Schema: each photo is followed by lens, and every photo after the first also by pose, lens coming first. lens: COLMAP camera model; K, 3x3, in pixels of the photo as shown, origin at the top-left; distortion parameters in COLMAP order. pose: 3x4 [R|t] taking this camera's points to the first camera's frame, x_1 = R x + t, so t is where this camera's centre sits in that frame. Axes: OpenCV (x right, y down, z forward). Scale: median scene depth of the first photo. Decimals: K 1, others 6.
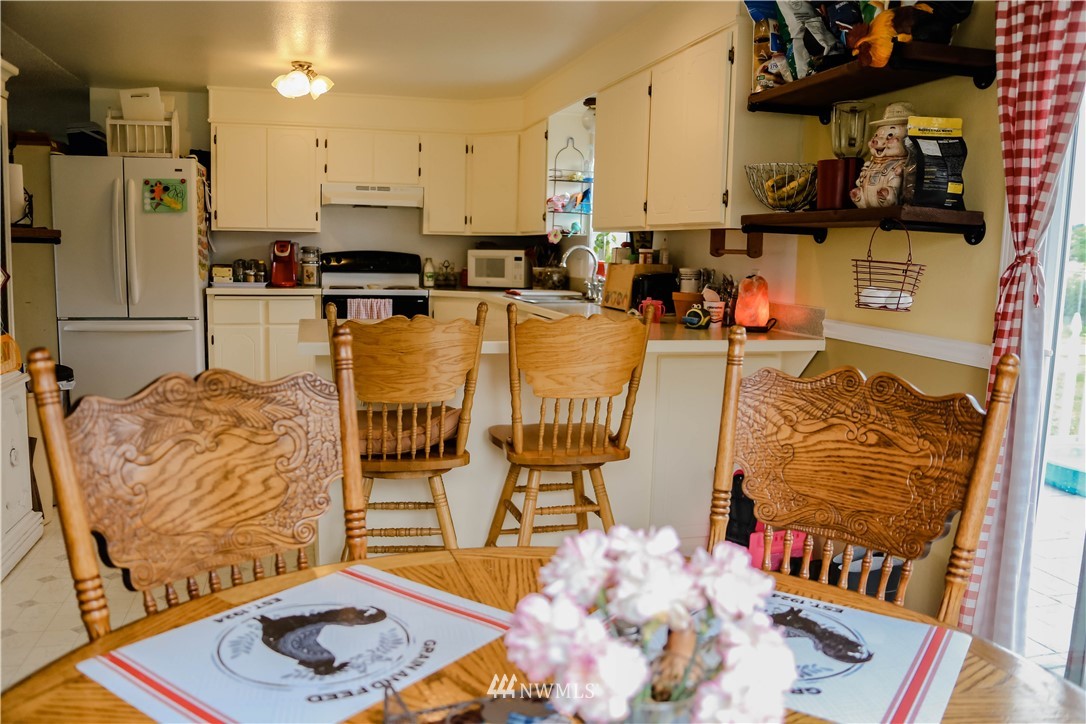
lens RADIAL K [[877.3, 0, 544.5], [0, 877.3, 356.7], [0, 0, 1]] dist [-0.101090, 0.013799]
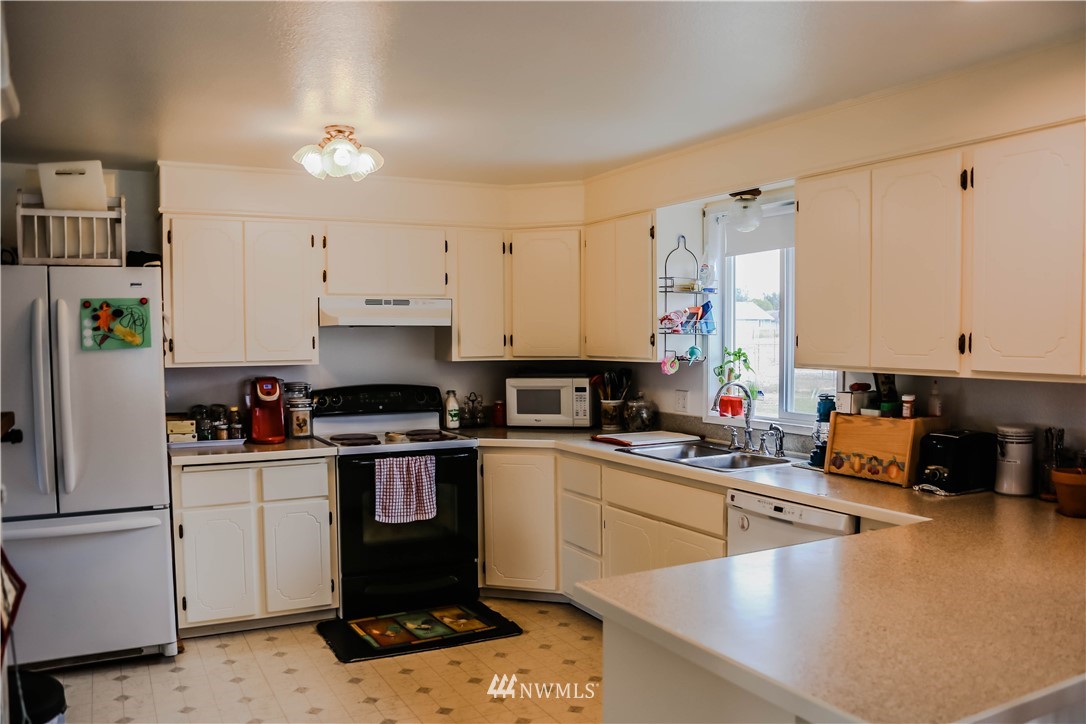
lens RADIAL K [[877.3, 0, 541.0], [0, 877.3, 372.0], [0, 0, 1]] dist [-0.101090, 0.013799]
pose [[0.976894, -0.038500, 0.210229, -0.241355], [0.054344, 0.996057, -0.070117, -0.080070], [-0.206701, 0.079921, 0.975135, 0.272511]]
